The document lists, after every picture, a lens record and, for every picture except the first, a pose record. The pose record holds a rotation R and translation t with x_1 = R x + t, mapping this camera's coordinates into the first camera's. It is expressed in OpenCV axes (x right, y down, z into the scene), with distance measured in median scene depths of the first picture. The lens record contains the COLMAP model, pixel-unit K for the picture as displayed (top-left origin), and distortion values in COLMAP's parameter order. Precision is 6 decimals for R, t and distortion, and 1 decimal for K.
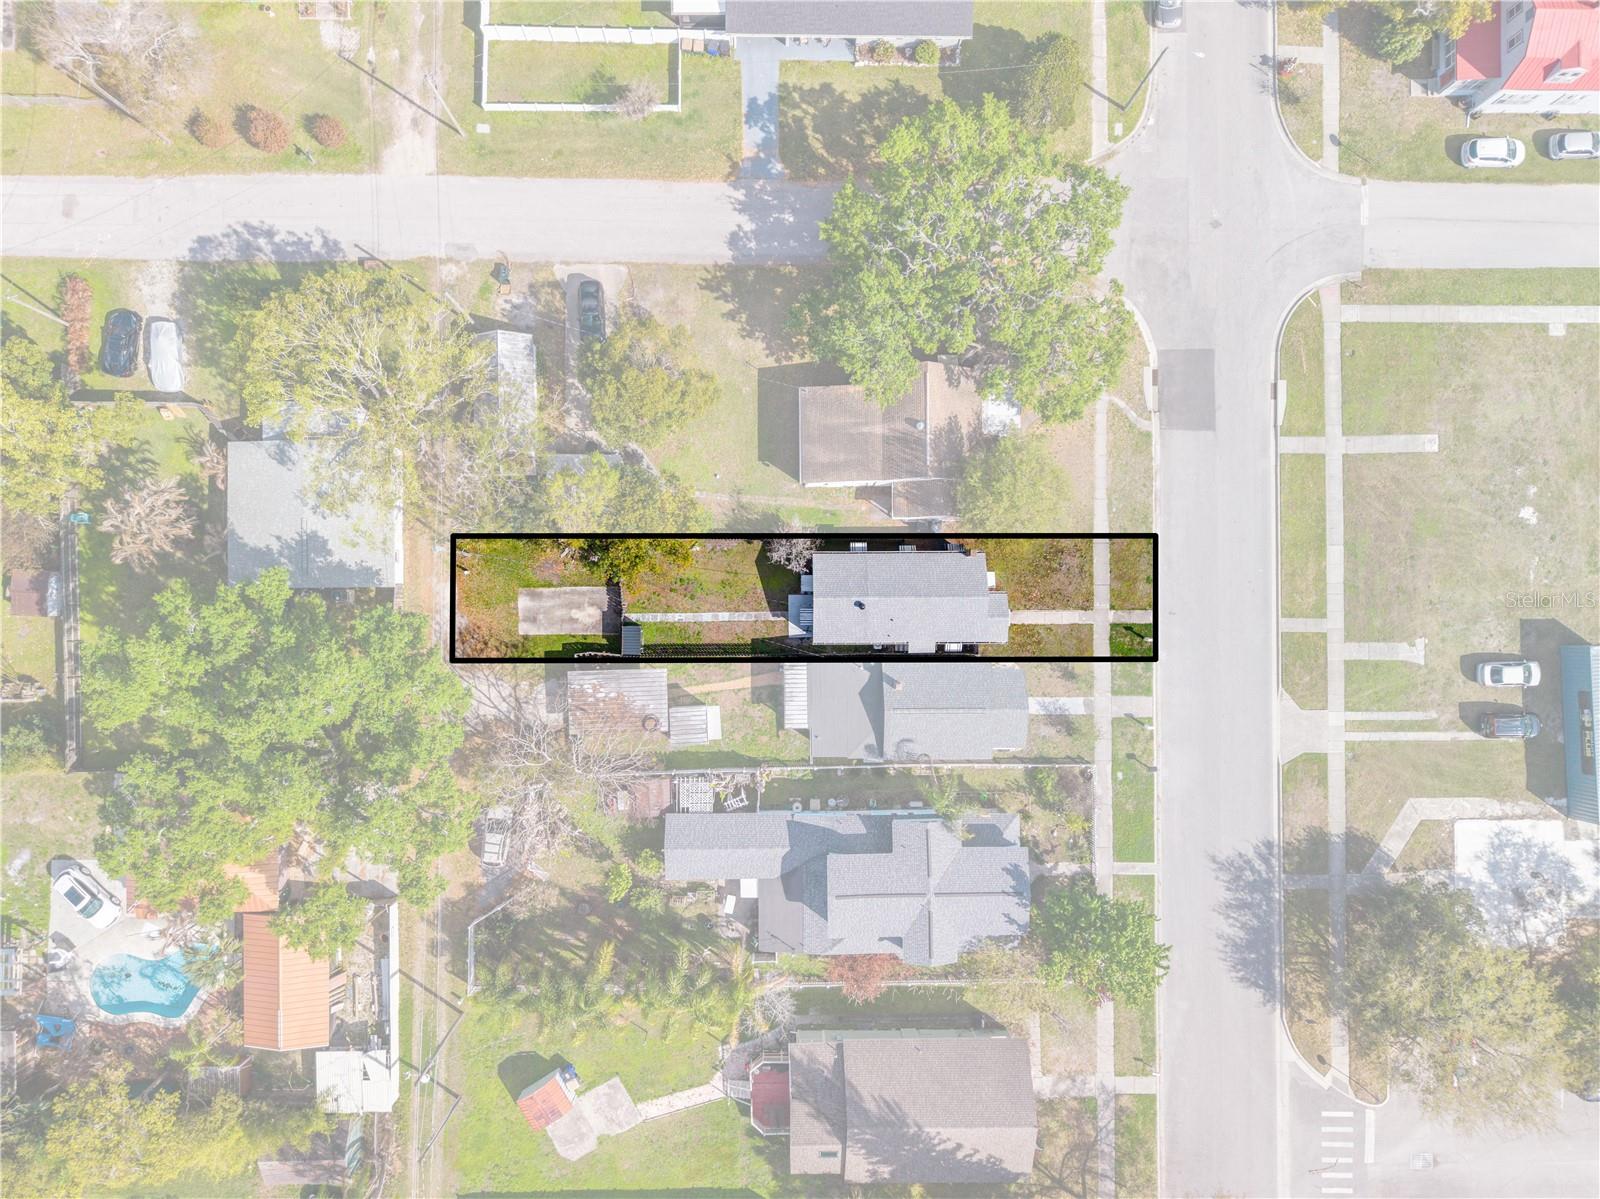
lens RADIAL K [[1079.9, 0, 802.0], [0, 1079.9, 601.6], [0, 0, 1]] dist [0.014726, -0.002518]
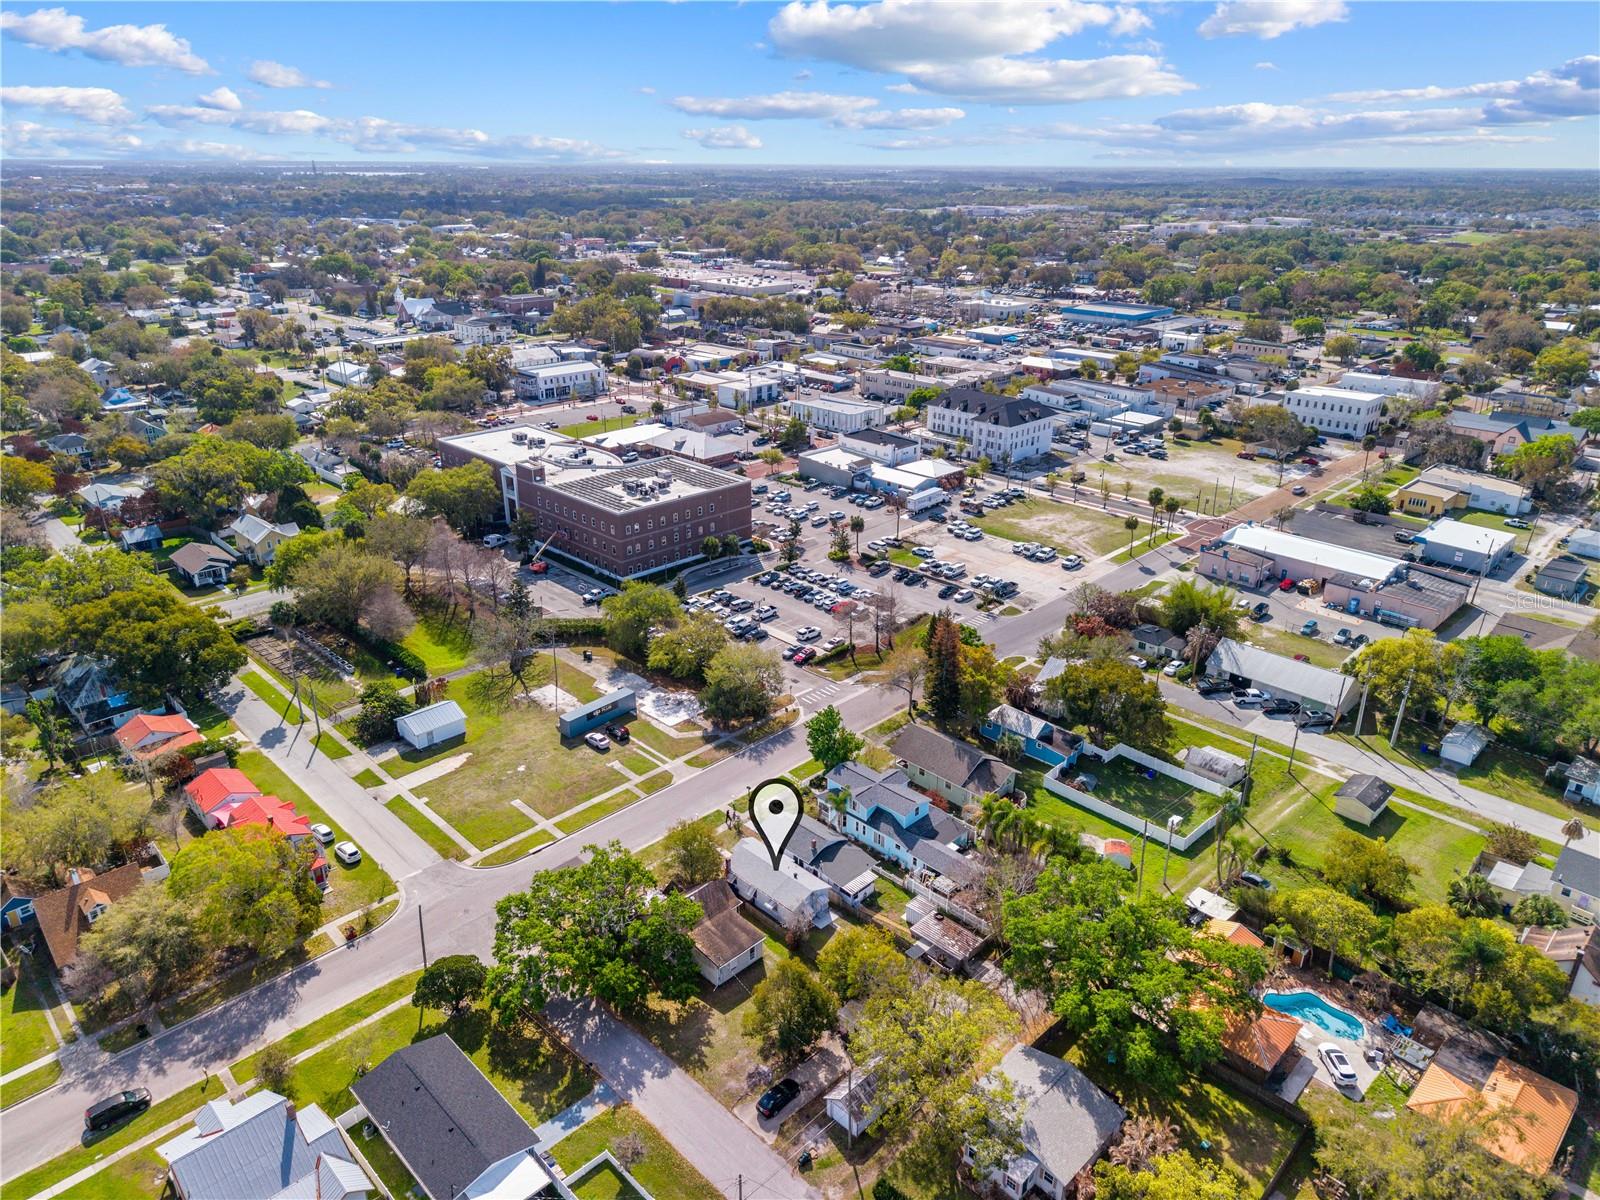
lens RADIAL K [[1079.9, 0, 802.0], [0, 1079.9, 602.1], [0, 0, 1]] dist [0.014726, -0.002518]
pose [[-0.702040, -0.301478, 0.645175, -0.871079], [0.711745, -0.266961, 0.649732, -0.928179], [-0.023643, 0.915338, 0.401993, -0.068097]]
